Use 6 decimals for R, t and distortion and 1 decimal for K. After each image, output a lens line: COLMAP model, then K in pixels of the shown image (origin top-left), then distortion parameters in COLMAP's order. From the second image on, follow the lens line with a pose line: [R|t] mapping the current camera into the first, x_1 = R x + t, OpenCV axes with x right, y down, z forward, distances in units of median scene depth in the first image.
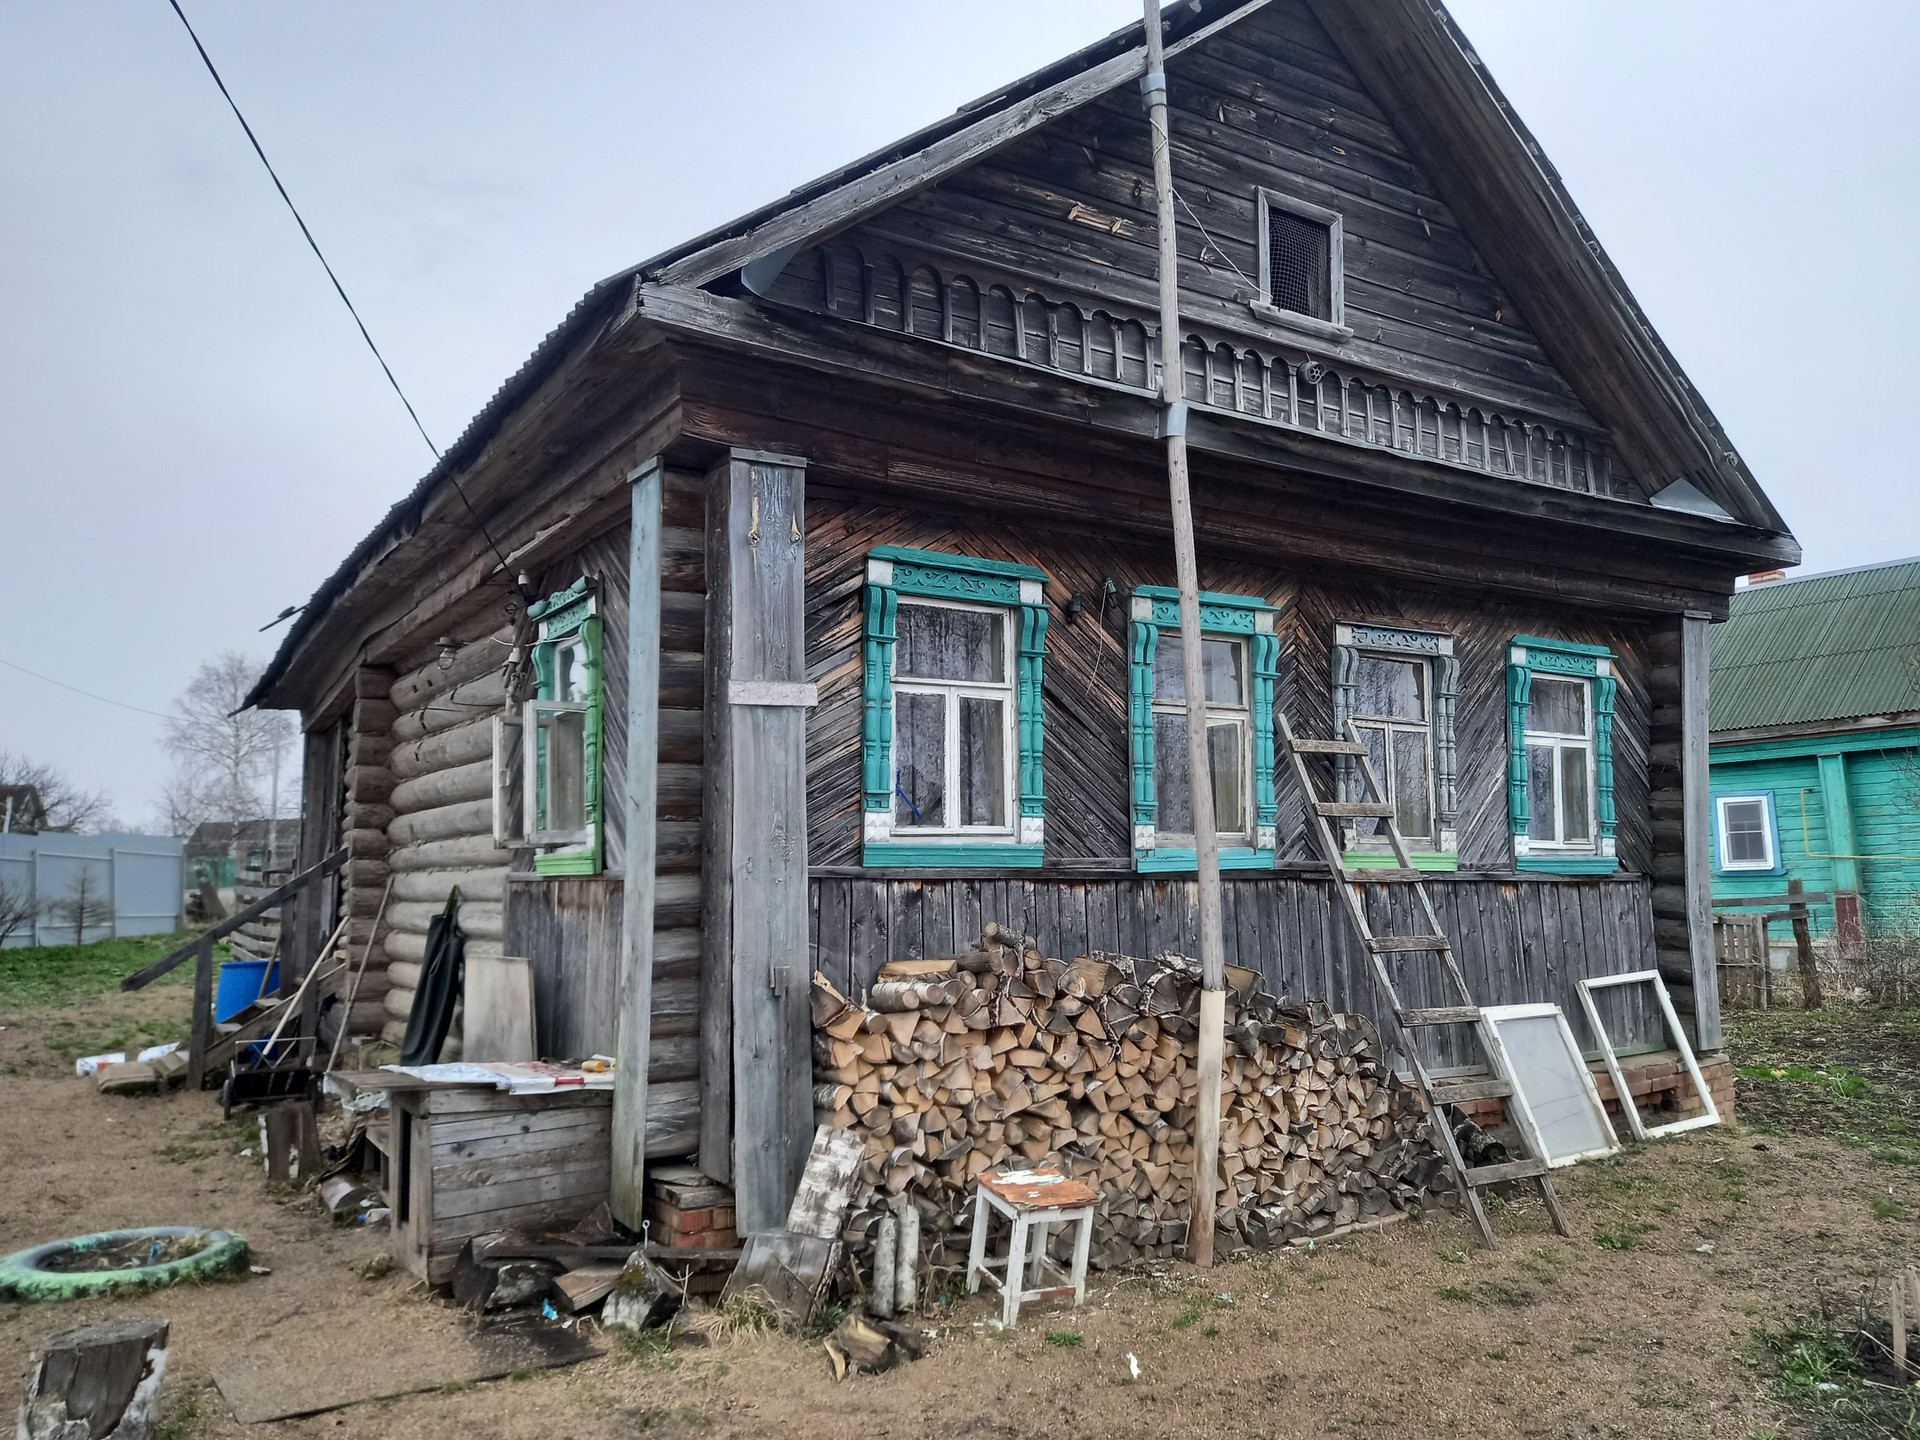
lens RADIAL K [[1410.7, 0, 960.0], [0, 1410.7, 720.0], [0, 0, 1]] dist [0.077039, -0.081218]
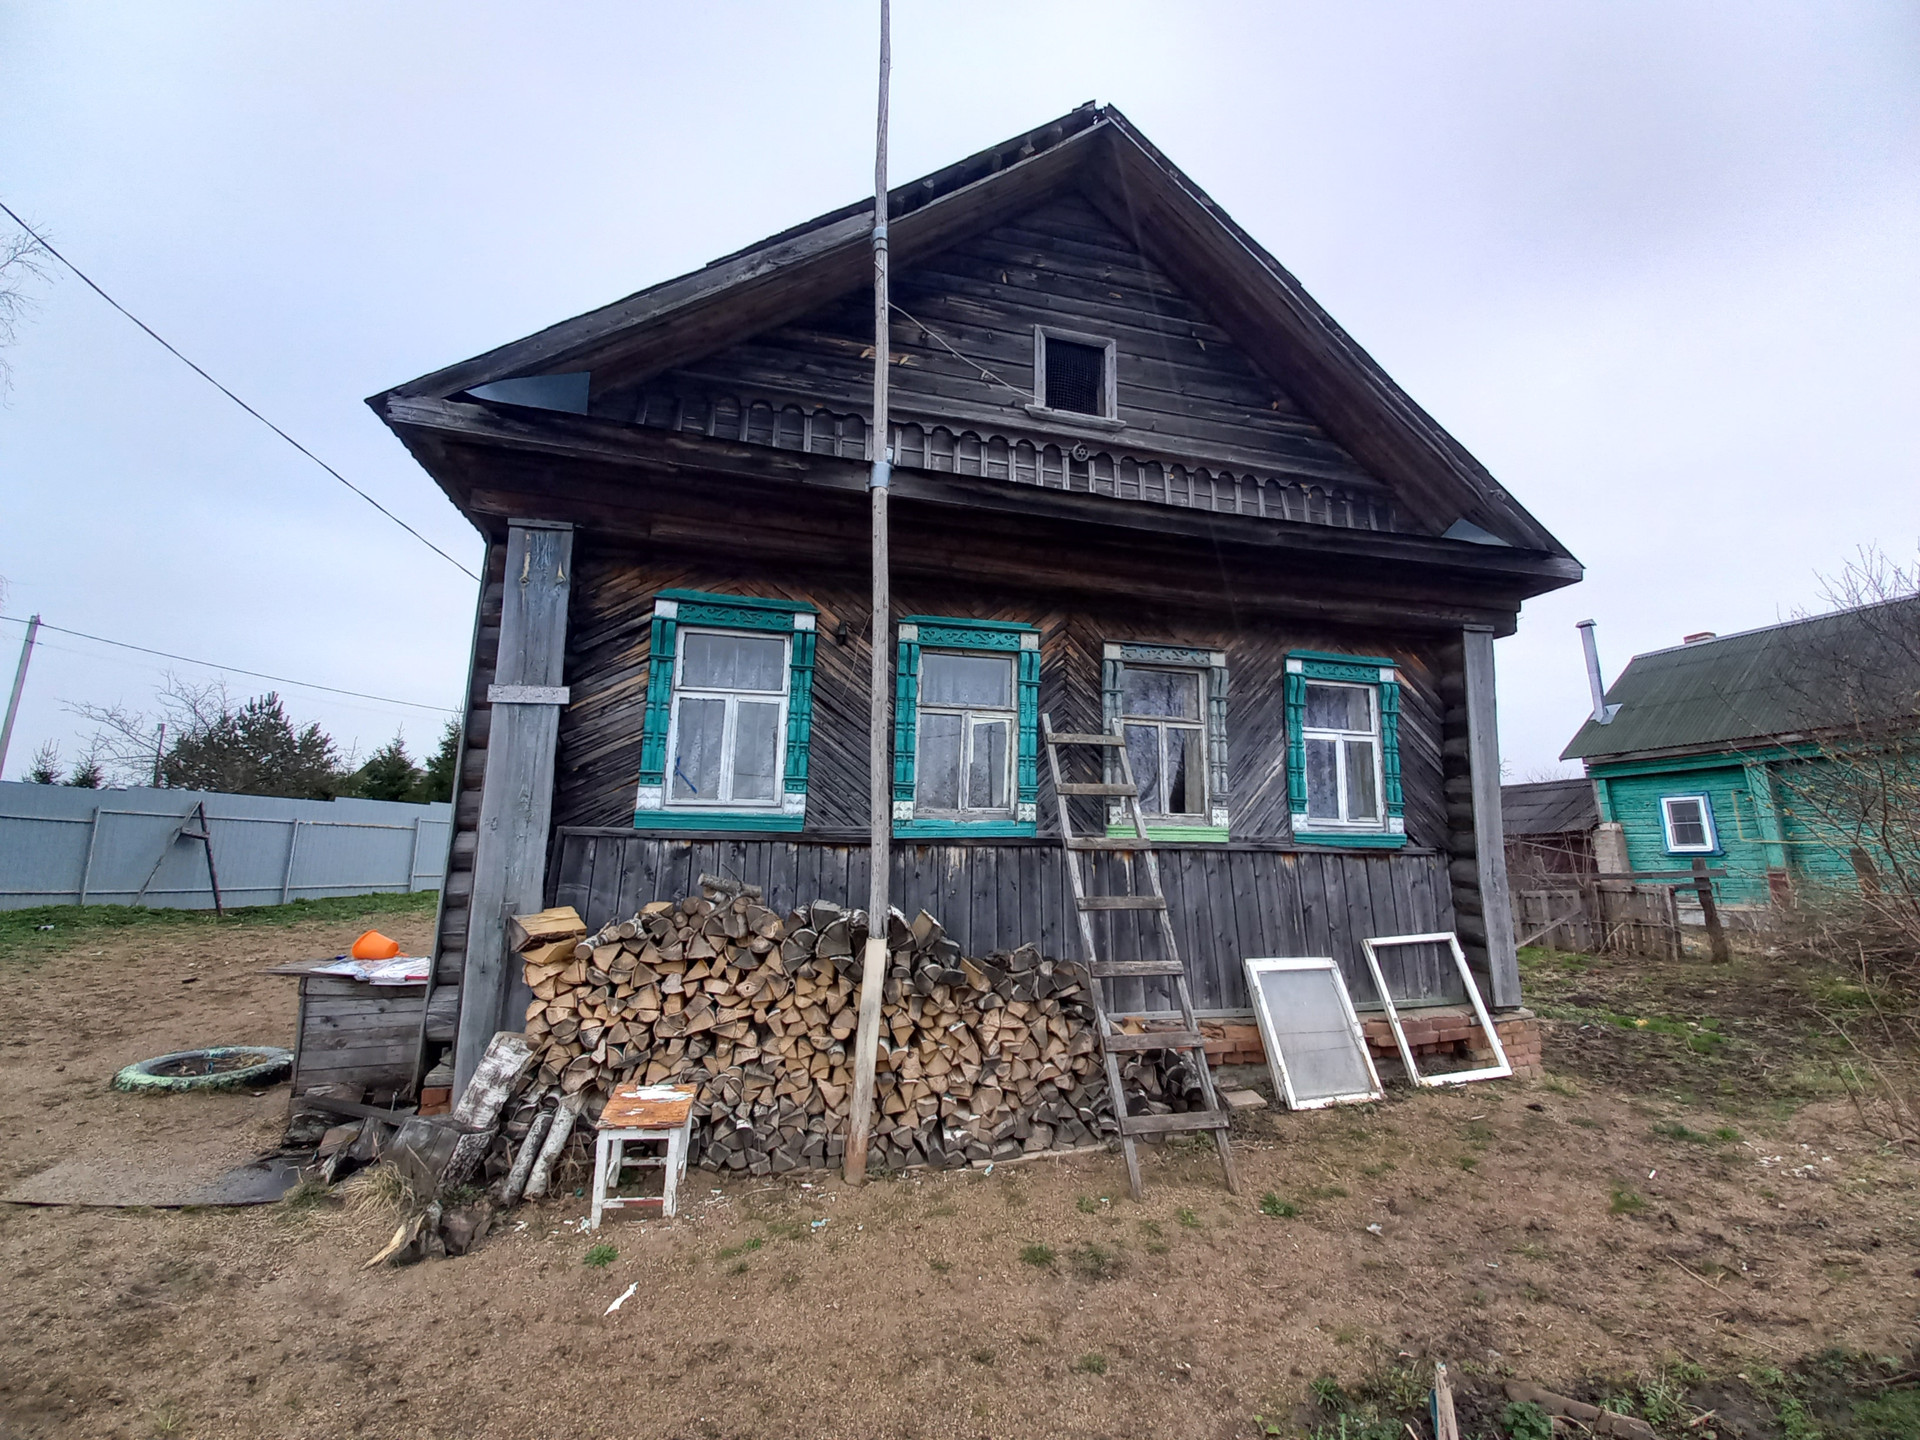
lens RADIAL K [[751.5, 0, 958.0], [0, 751.5, 709.4], [0, 0, 1]] dist [0.011429, -0.011426]
pose [[0.951229, -0.035145, -0.306479, 0.384182], [0.013655, 0.997312, -0.071983, 0.042275], [0.308185, 0.064287, 0.949152, 0.366151]]
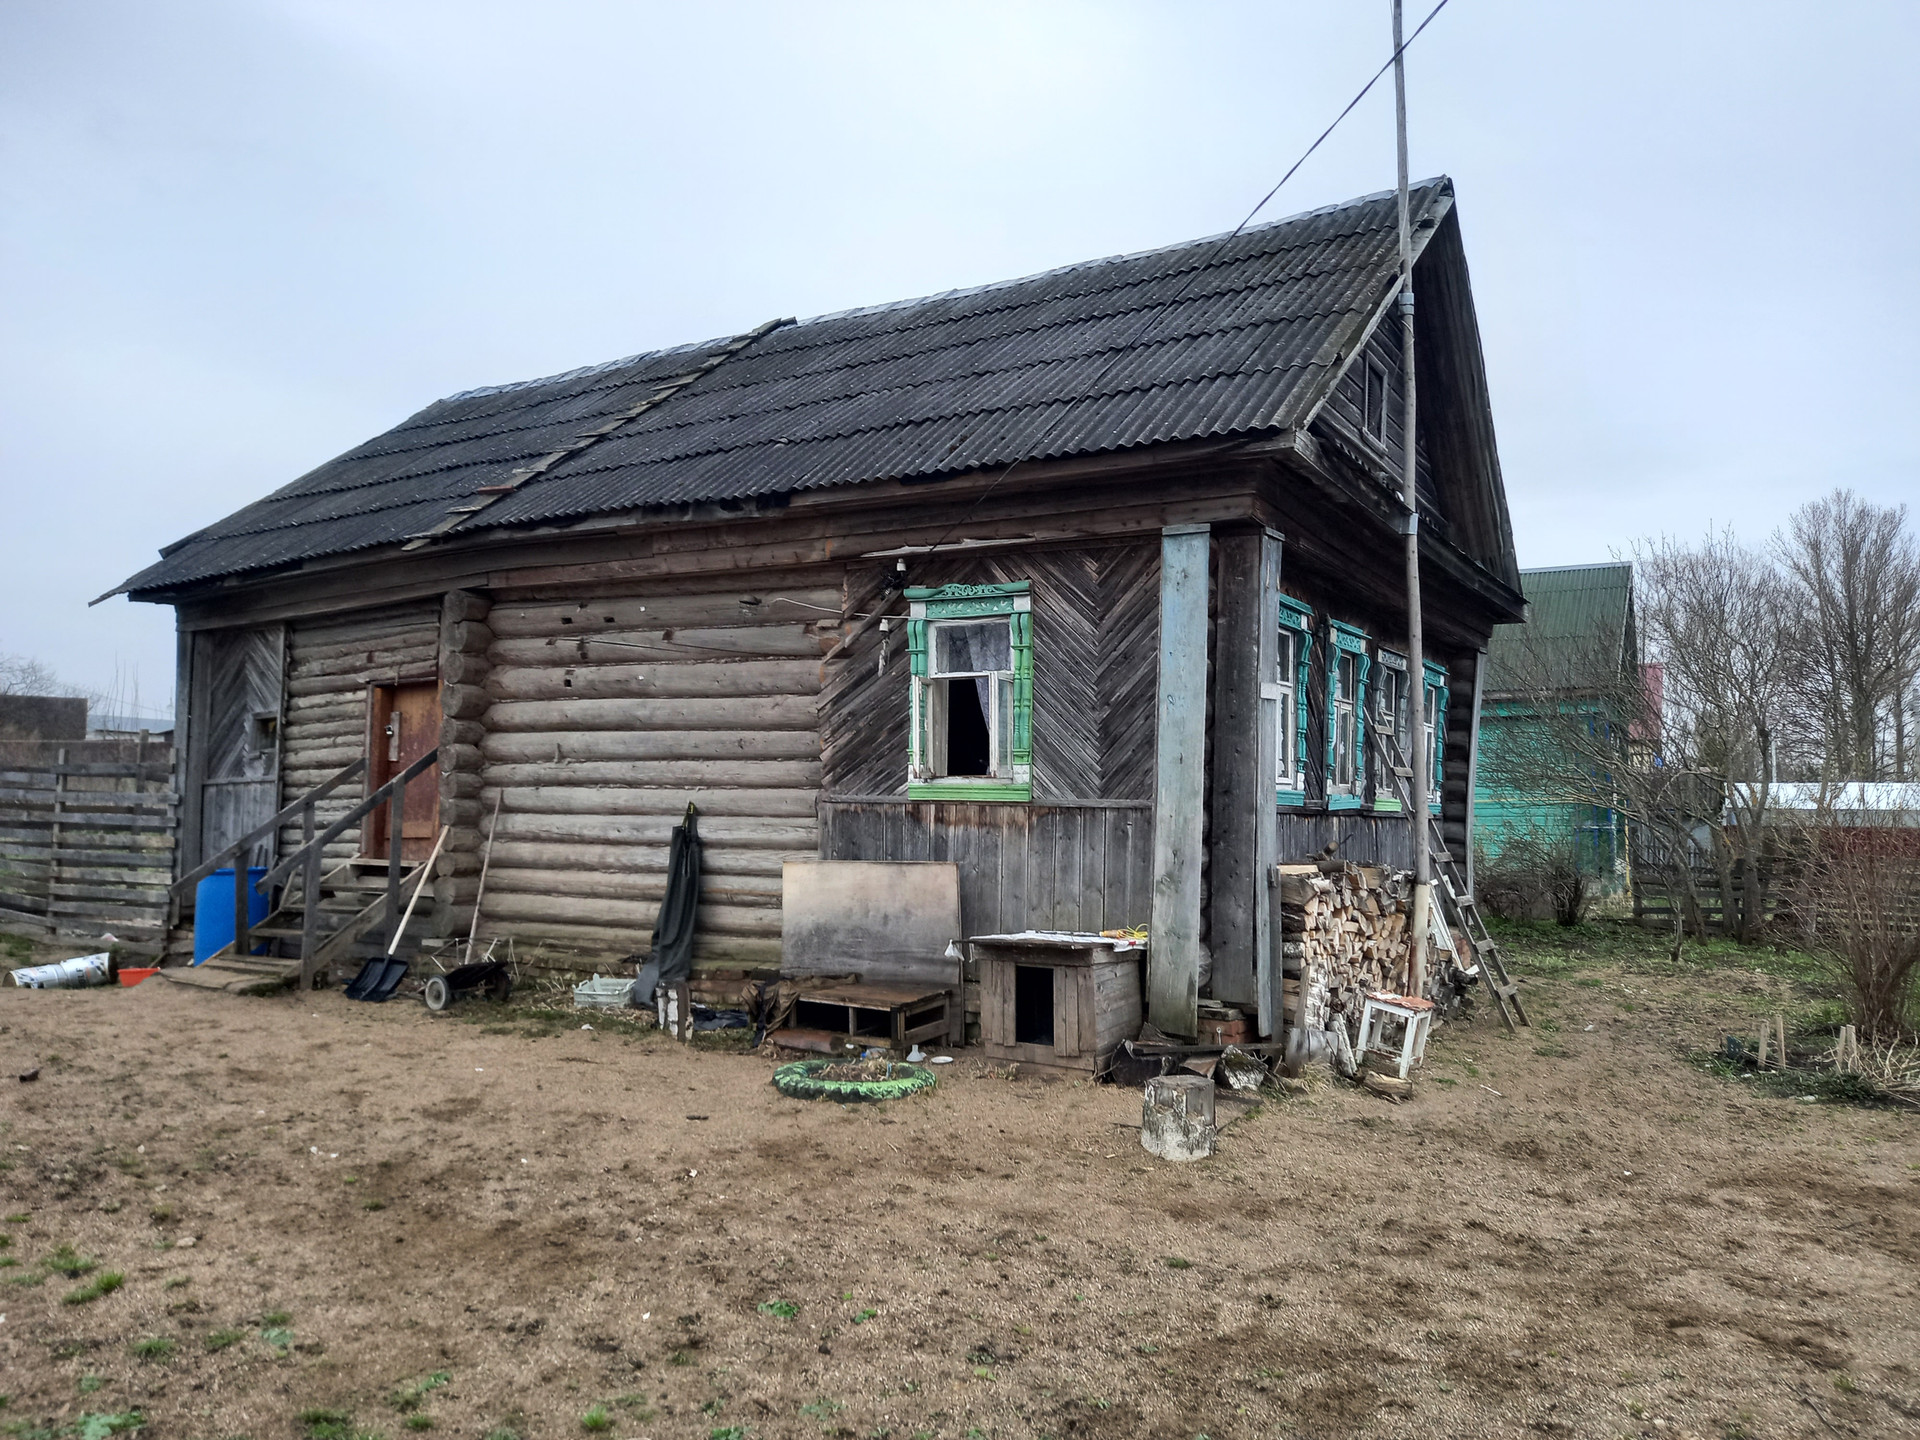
lens RADIAL K [[1465.7, 0, 952.7], [0, 1465.7, 714.2], [0, 0, 1]] dist [0.073275, -0.091549]
pose [[0.890092, 0.053341, 0.452648, -0.942202], [-0.077400, 0.996393, 0.034781, -0.018980], [-0.449160, -0.065993, 0.891011, -0.219899]]
